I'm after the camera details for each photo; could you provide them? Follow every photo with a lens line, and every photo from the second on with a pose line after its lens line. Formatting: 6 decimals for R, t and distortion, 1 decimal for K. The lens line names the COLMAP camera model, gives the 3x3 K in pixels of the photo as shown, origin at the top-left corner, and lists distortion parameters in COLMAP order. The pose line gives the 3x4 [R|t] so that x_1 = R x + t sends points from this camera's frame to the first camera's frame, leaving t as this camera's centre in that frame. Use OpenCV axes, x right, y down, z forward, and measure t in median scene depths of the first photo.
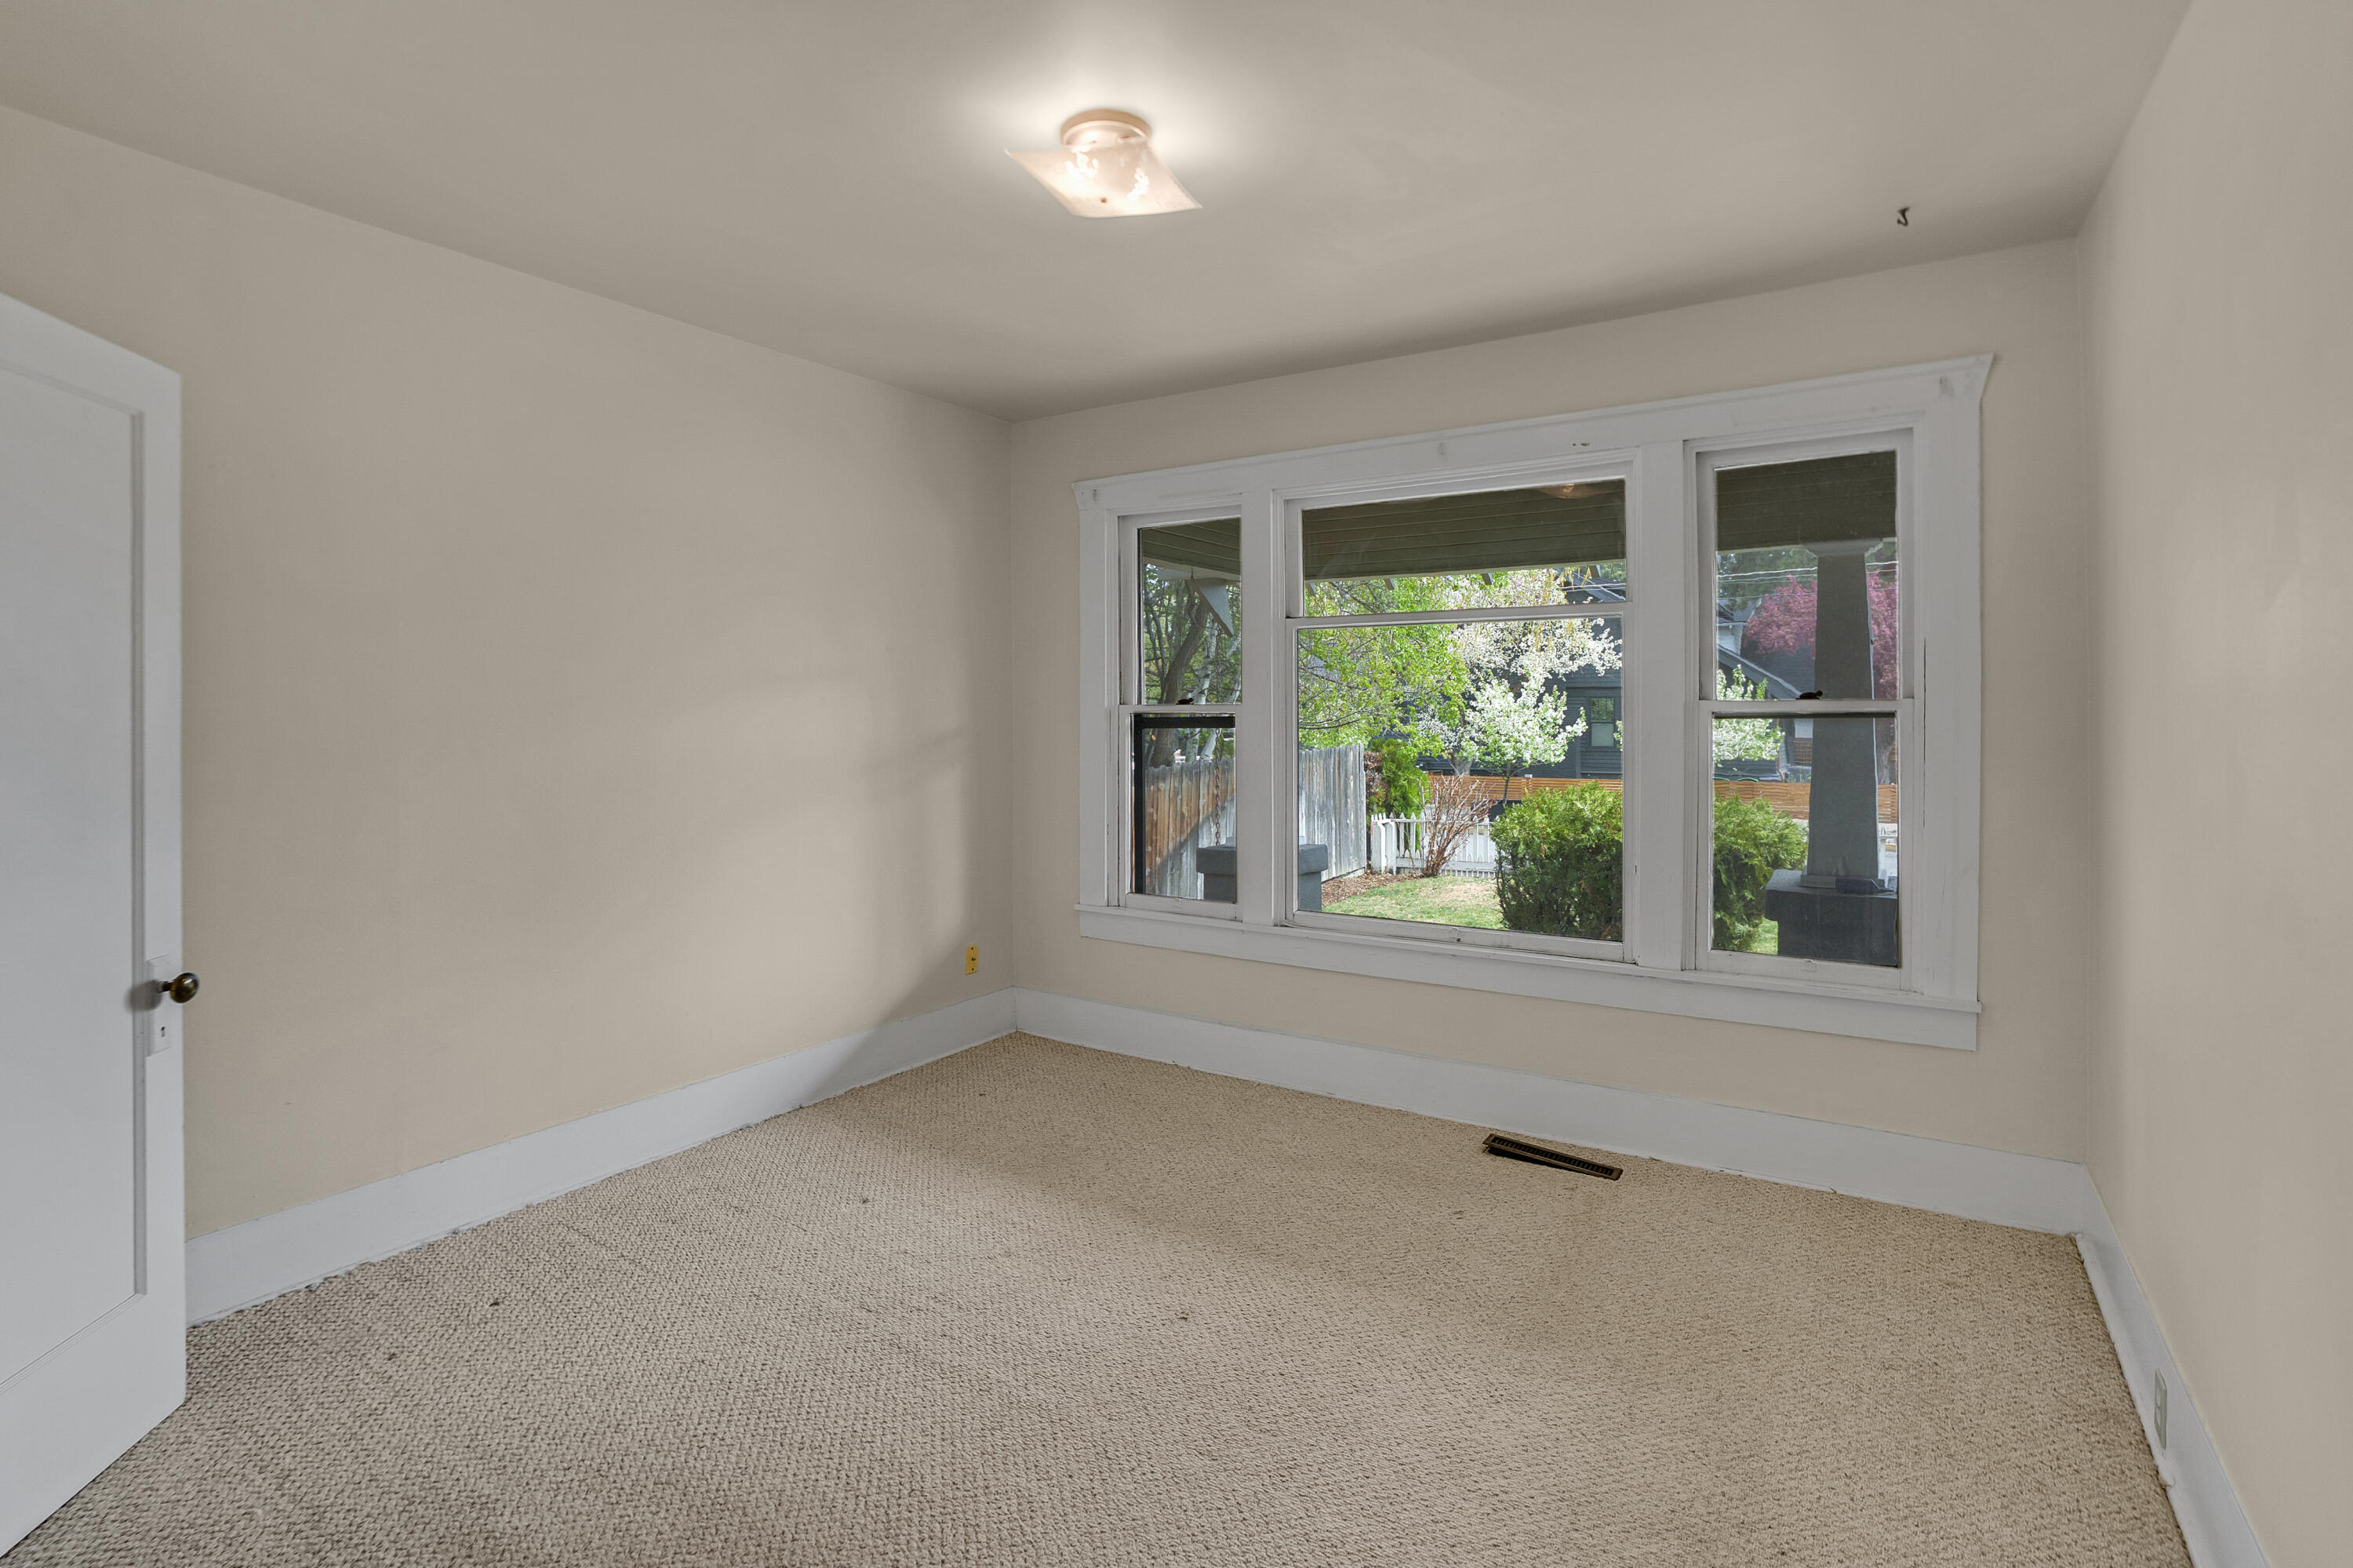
lens RADIAL K [[1149.5, 0, 1170.7], [0, 1149.5, 725.2], [0, 0, 1]] dist [-0.000580, 0.000355]
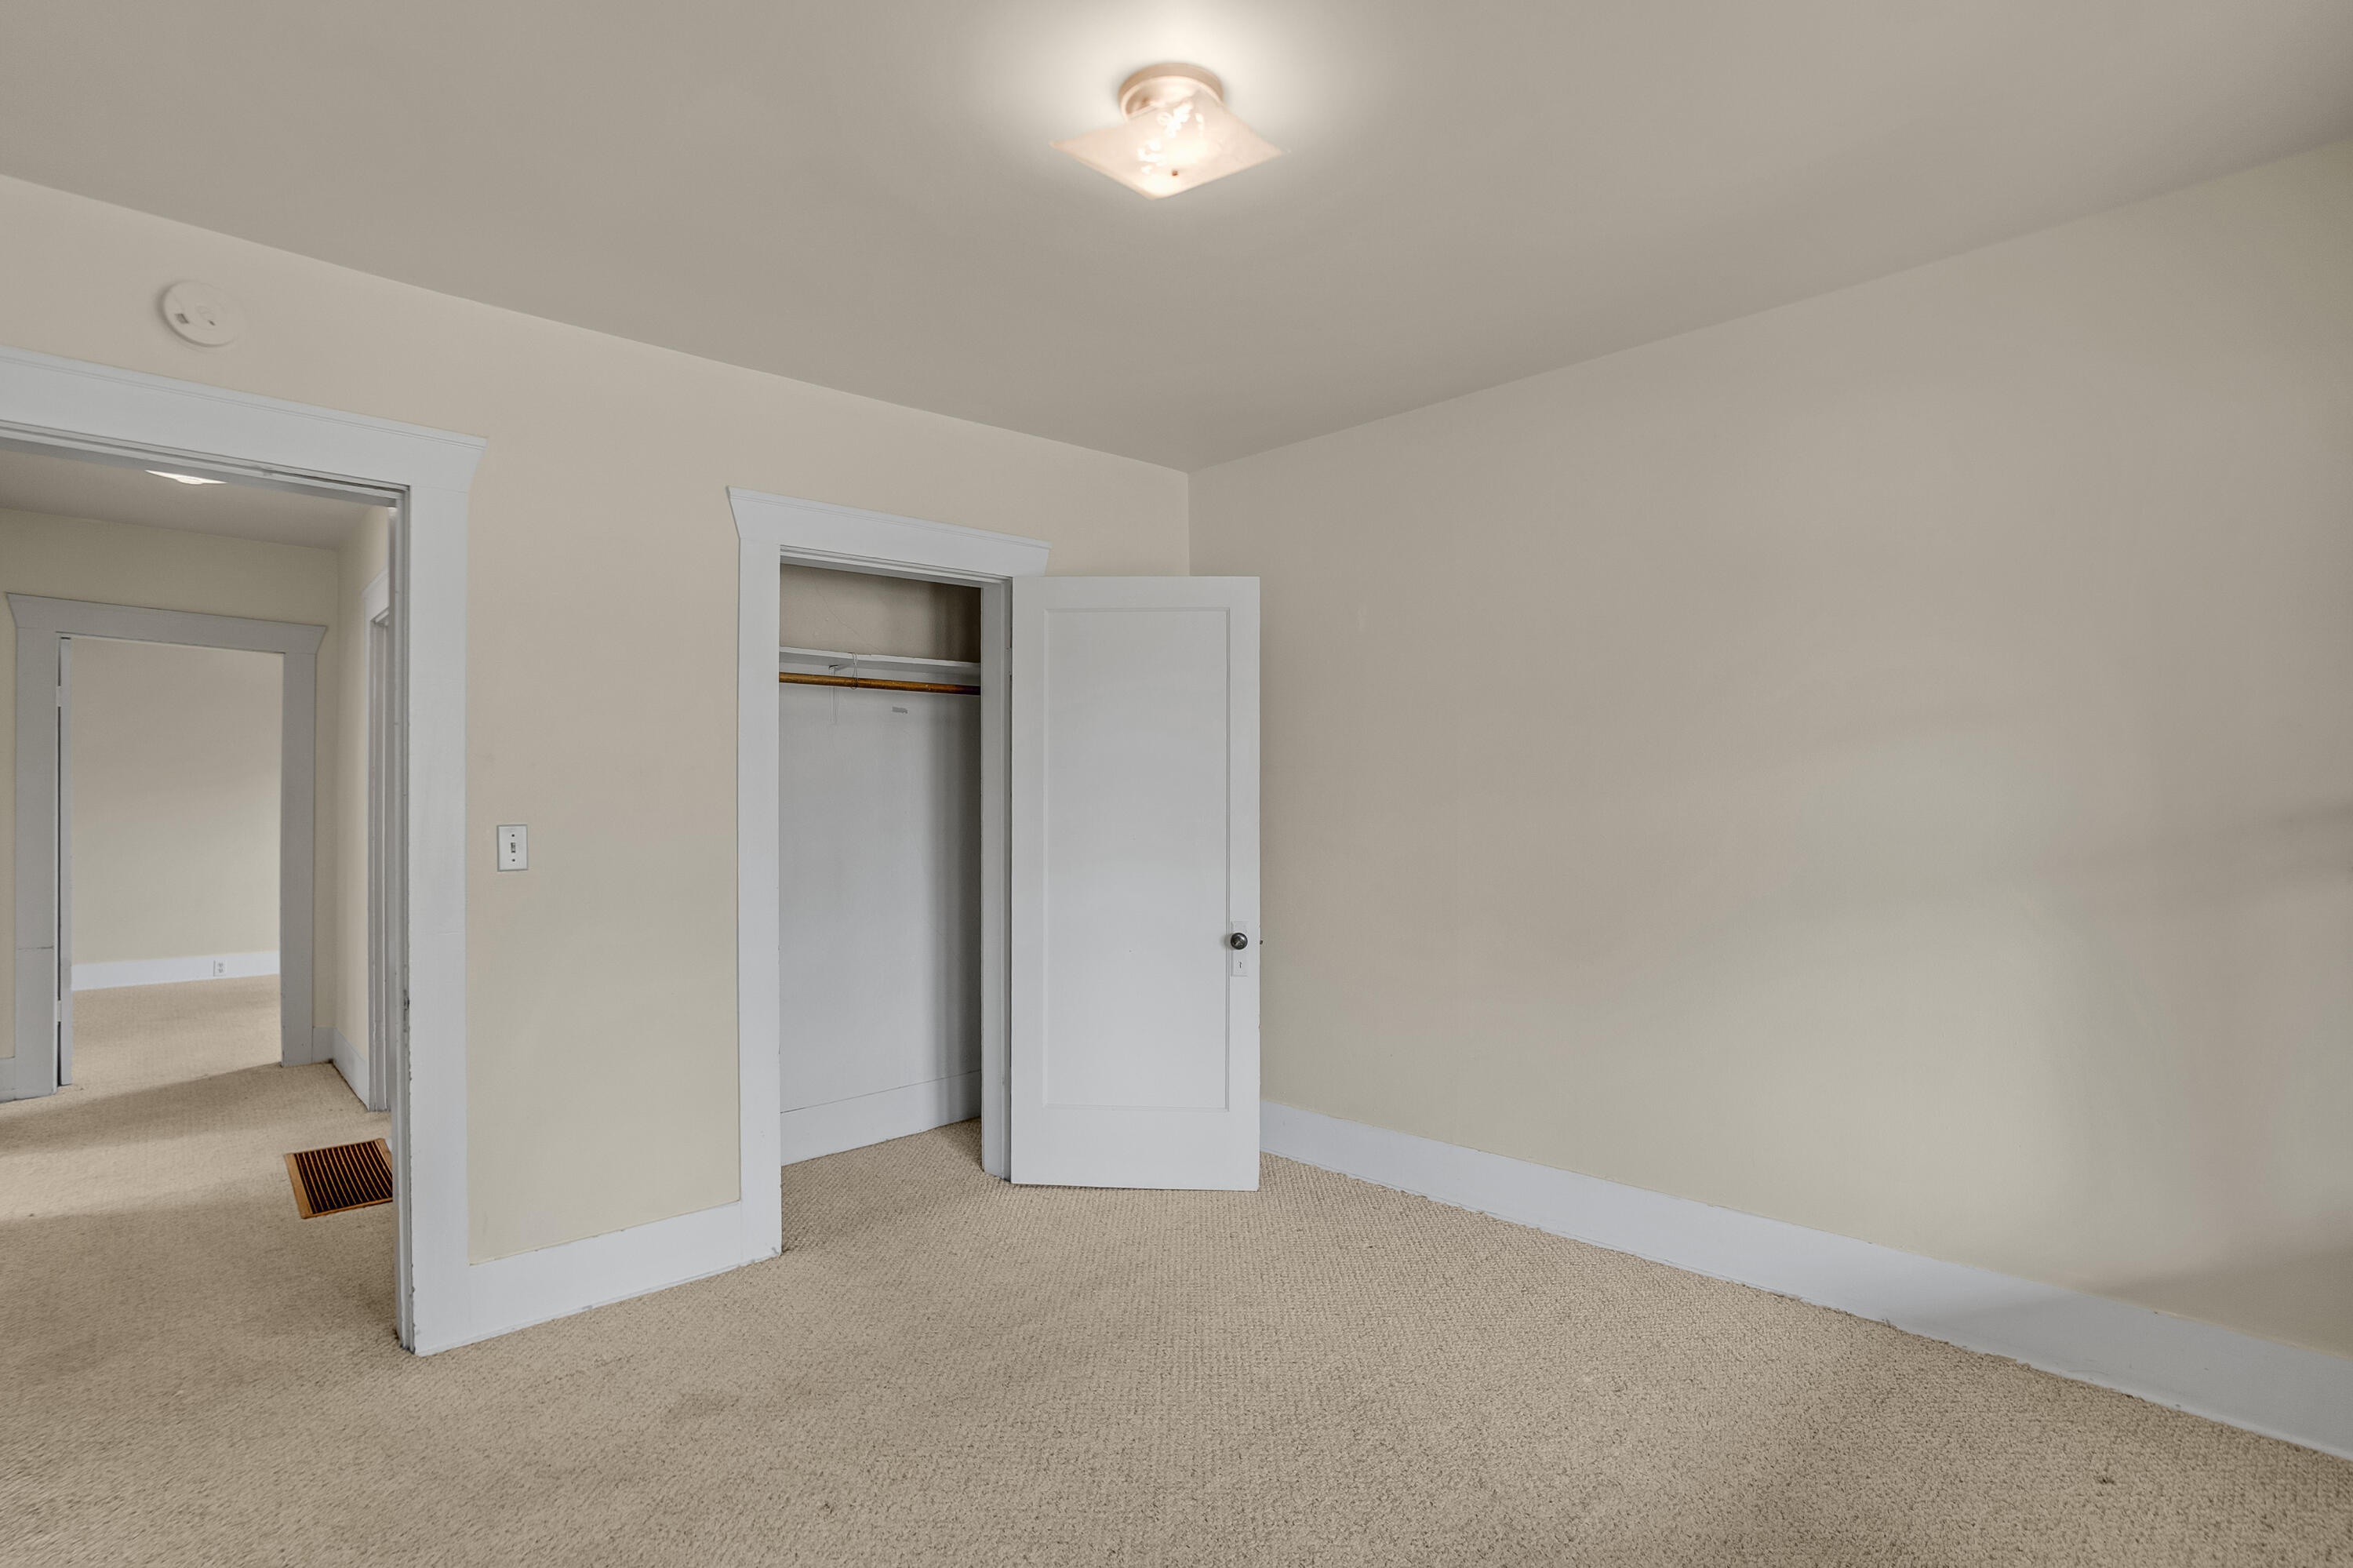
lens RADIAL K [[1190.8, 0, 1176.3], [0, 1190.8, 796.8], [0, 0, 1]] dist [0.000615, 0.000566]
pose [[-0.237579, -0.003398, -0.971362, 0.625611], [-0.003325, 0.999991, -0.002685, 0.015289], [0.971363, 0.002592, -0.237588, 0.951043]]
